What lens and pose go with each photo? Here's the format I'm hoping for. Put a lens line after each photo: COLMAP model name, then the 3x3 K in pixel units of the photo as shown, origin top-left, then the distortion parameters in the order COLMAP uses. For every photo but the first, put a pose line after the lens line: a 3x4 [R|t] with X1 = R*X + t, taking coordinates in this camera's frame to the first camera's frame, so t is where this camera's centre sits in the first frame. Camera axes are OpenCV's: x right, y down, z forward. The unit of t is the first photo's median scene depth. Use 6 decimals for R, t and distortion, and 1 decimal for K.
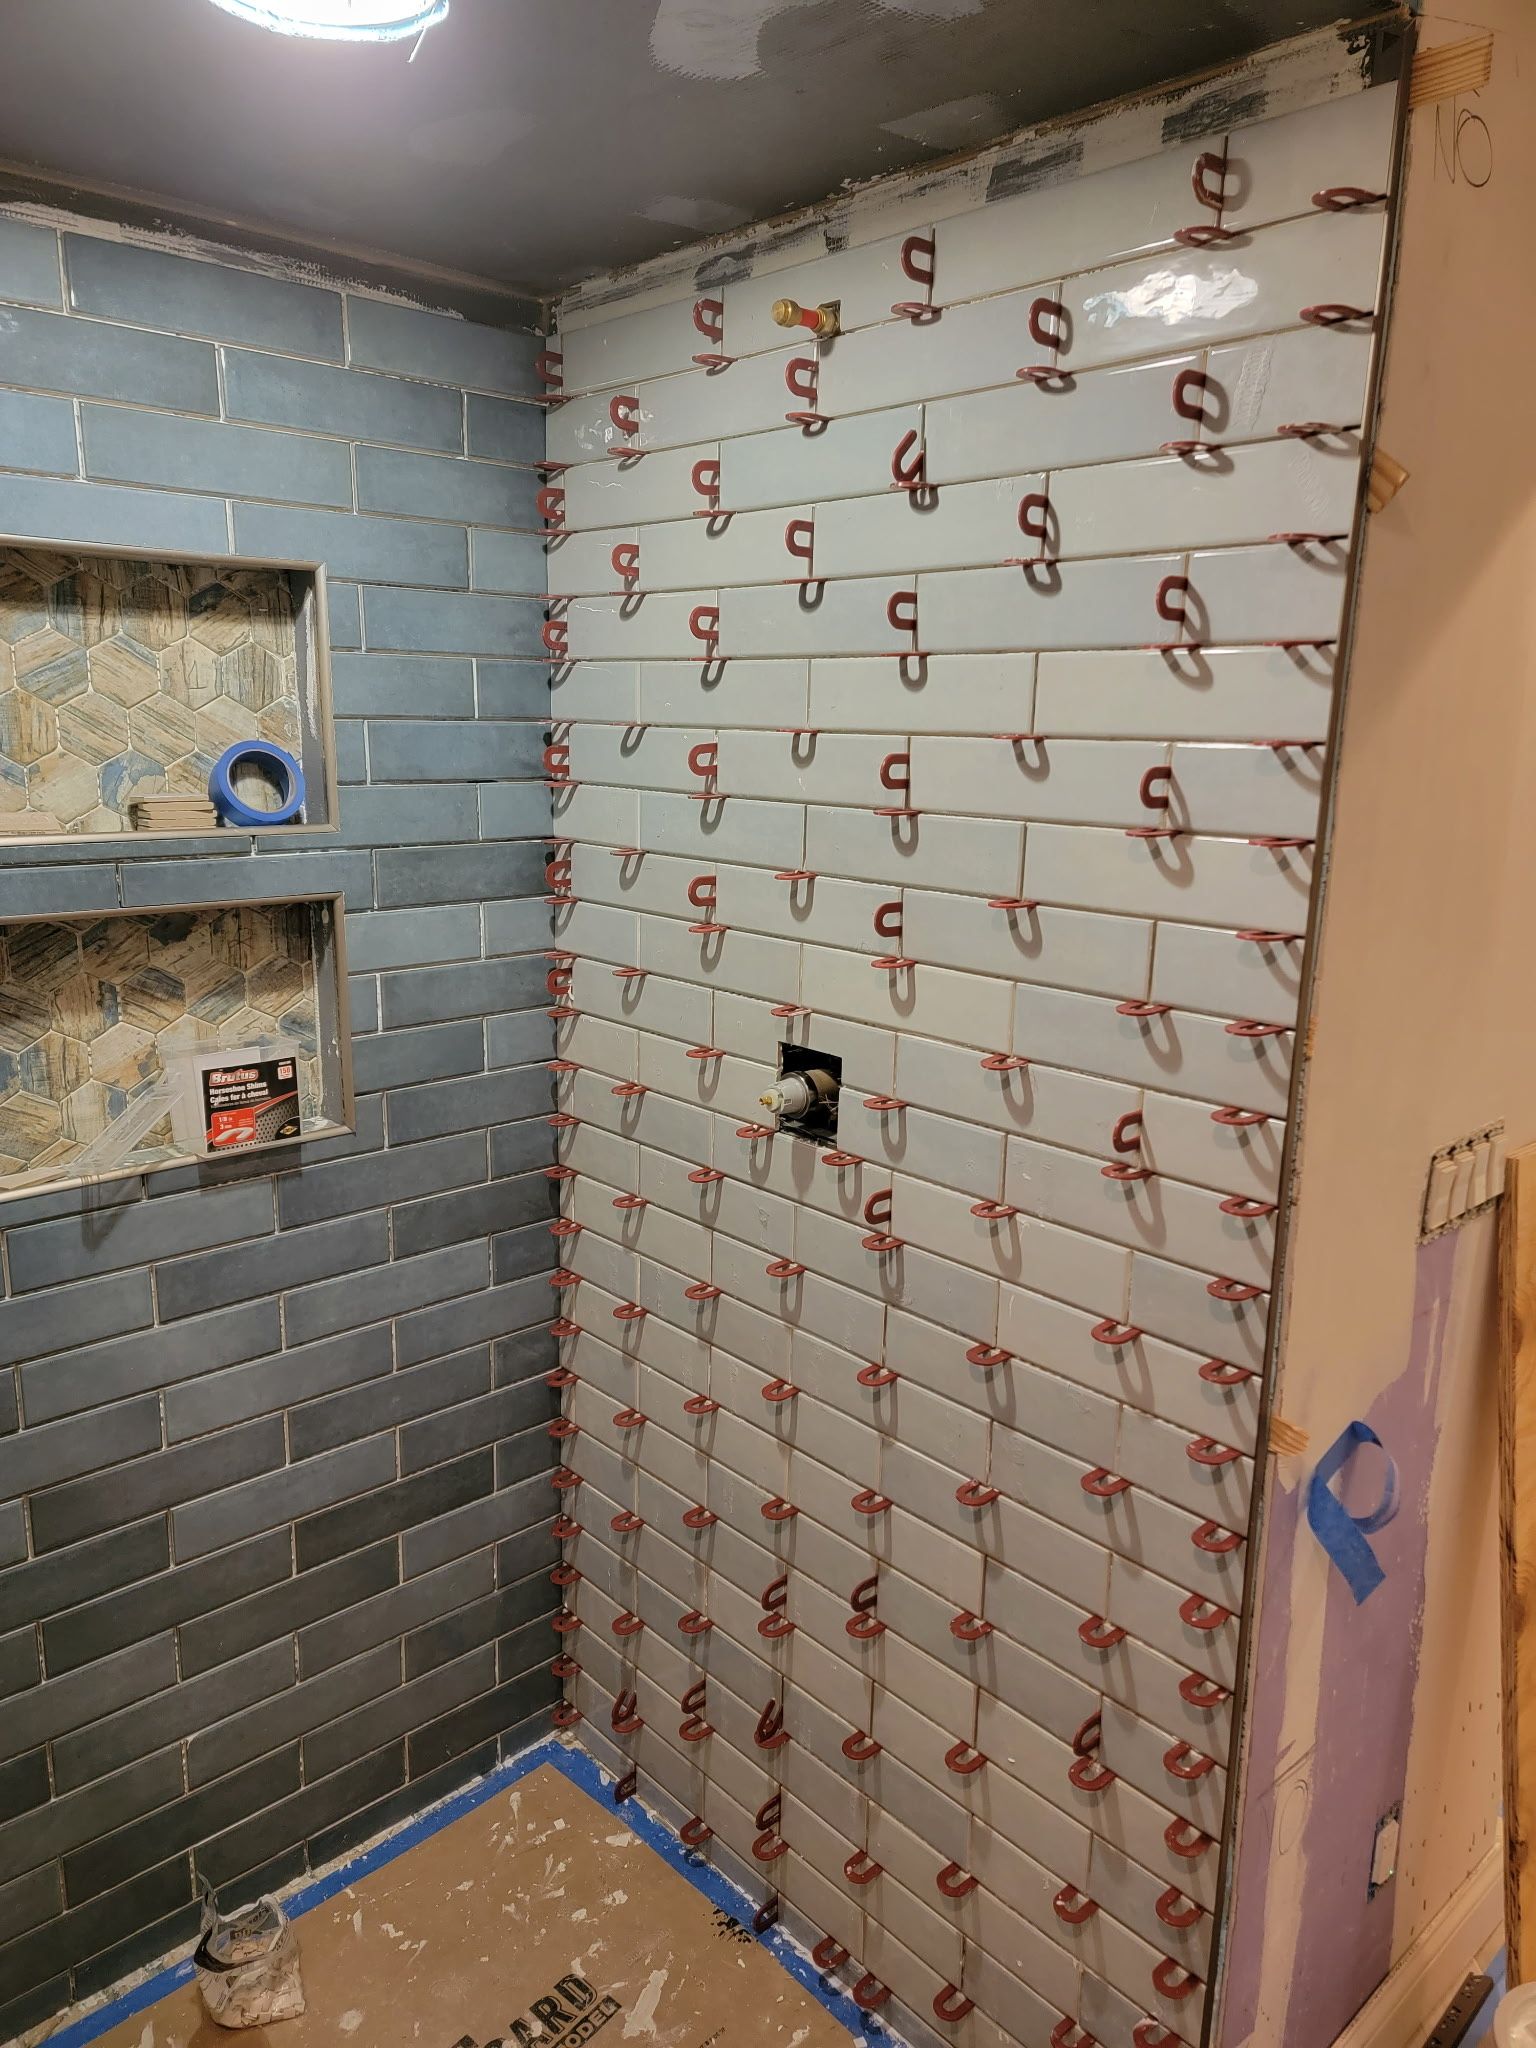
lens RADIAL K [[1438.9, 0, 768.0], [0, 1438.9, 1024.0], [0, 0, 1]] dist [0.104348, -0.095330]
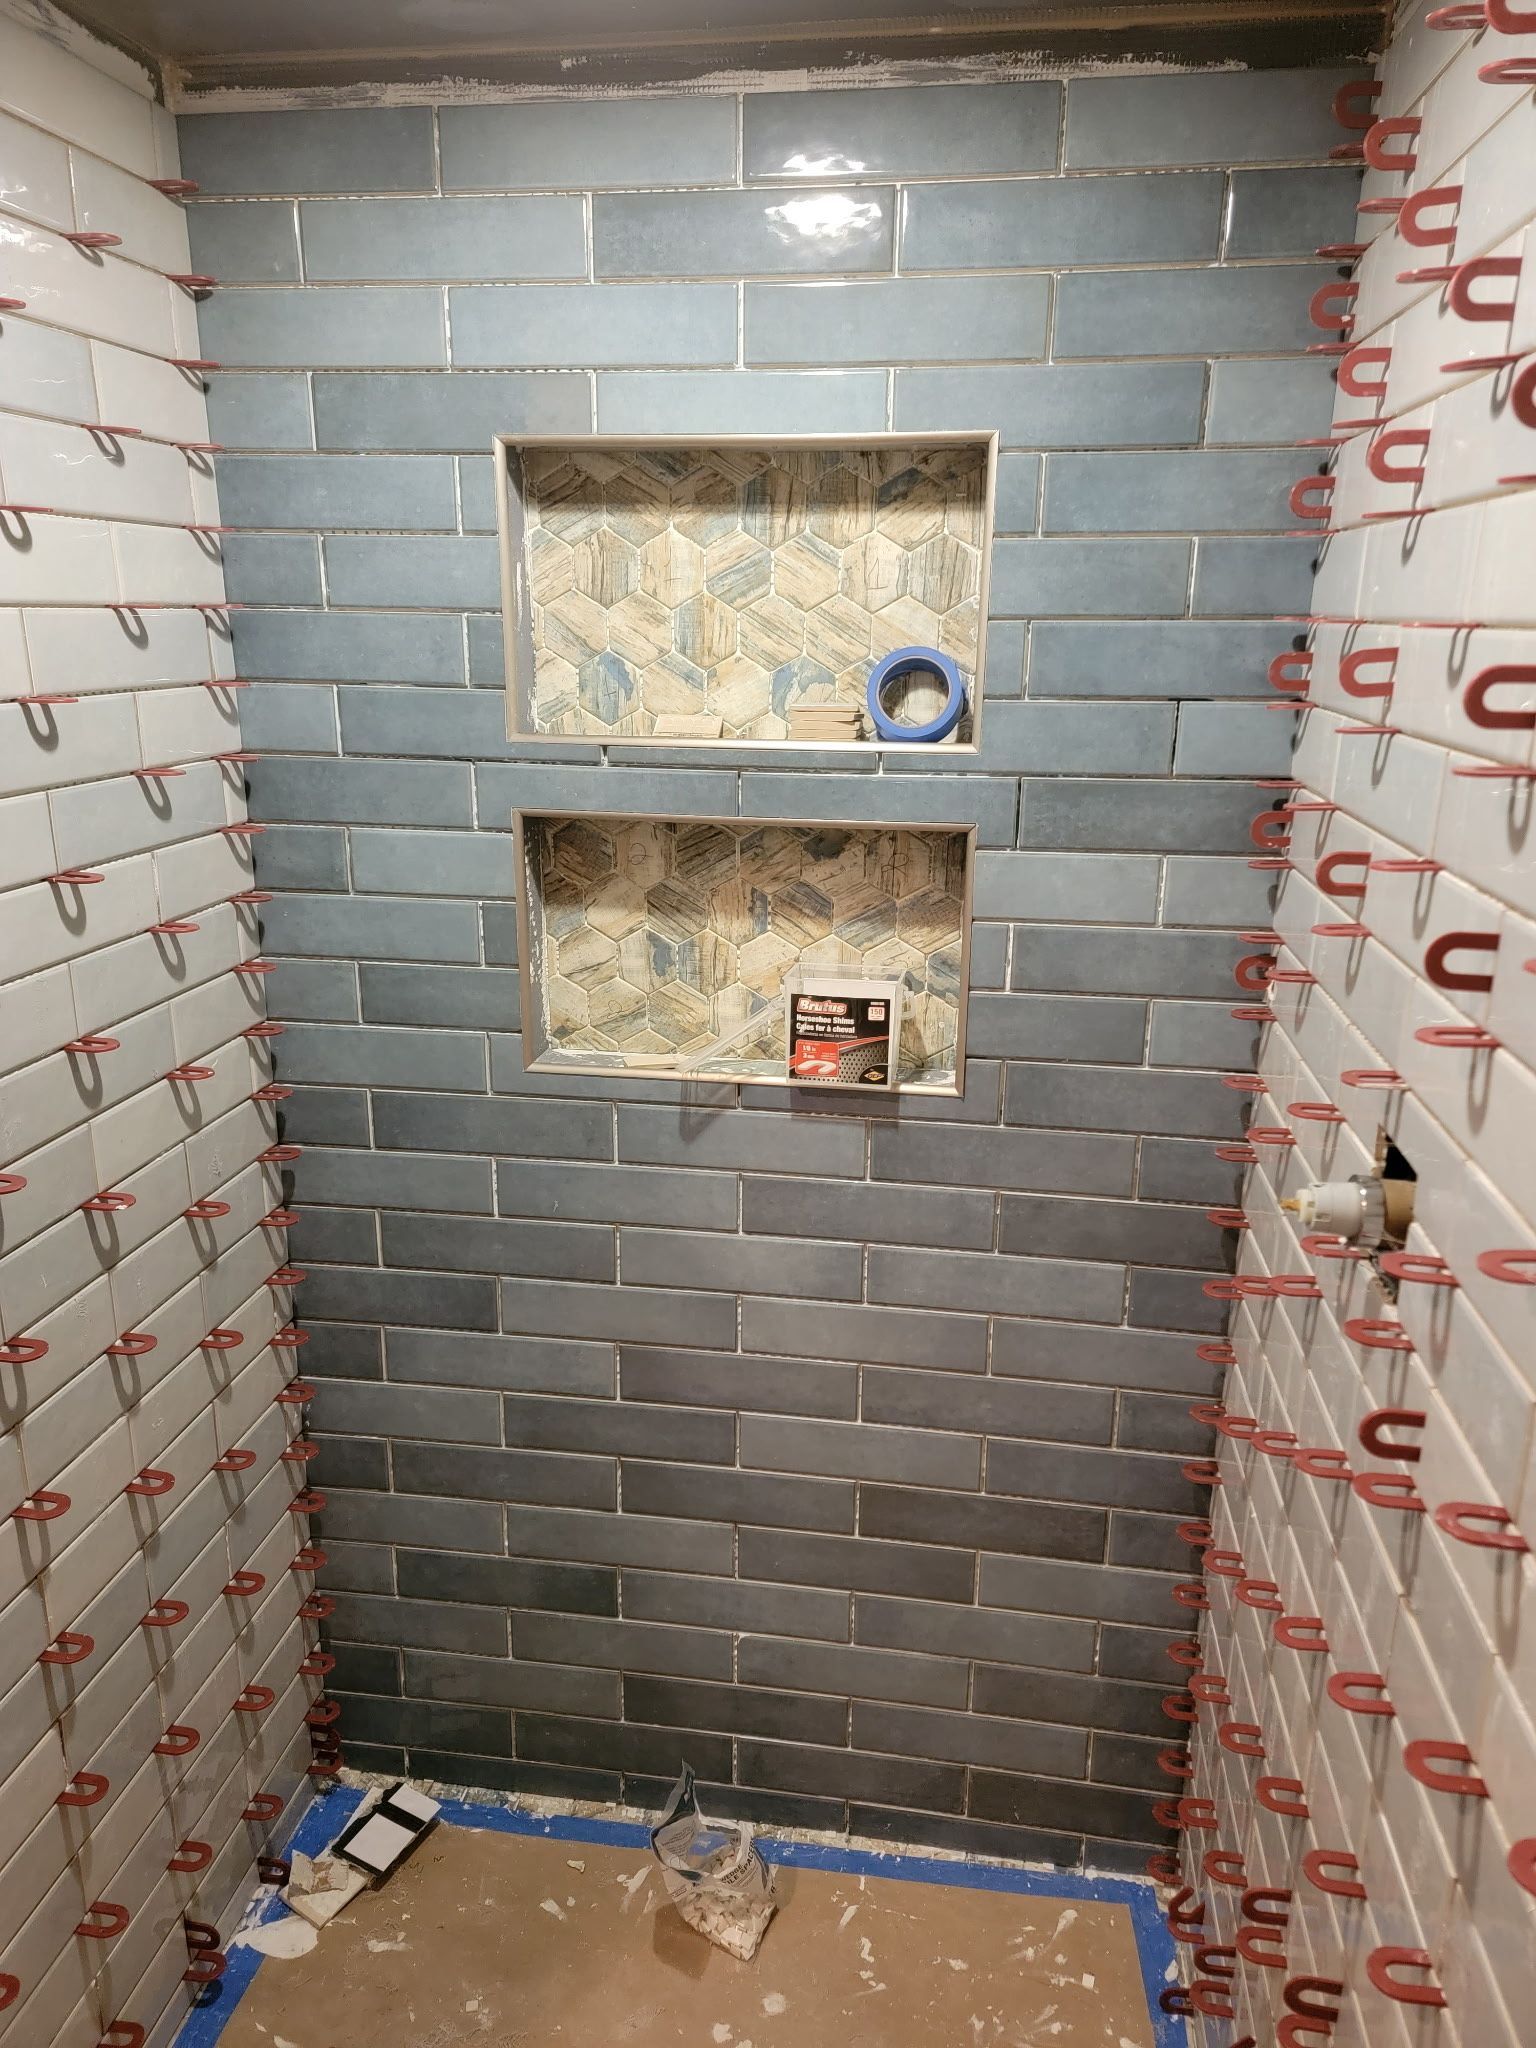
lens RADIAL K [[1438.9, 0, 768.0], [0, 1438.9, 1024.0], [0, 0, 1]] dist [0.104348, -0.095330]
pose [[0.616774, 0.207229, -0.759372, 0.317099], [-0.168954, 0.977091, 0.129415, -0.066429], [0.768794, 0.048479, 0.637657, 0.369833]]
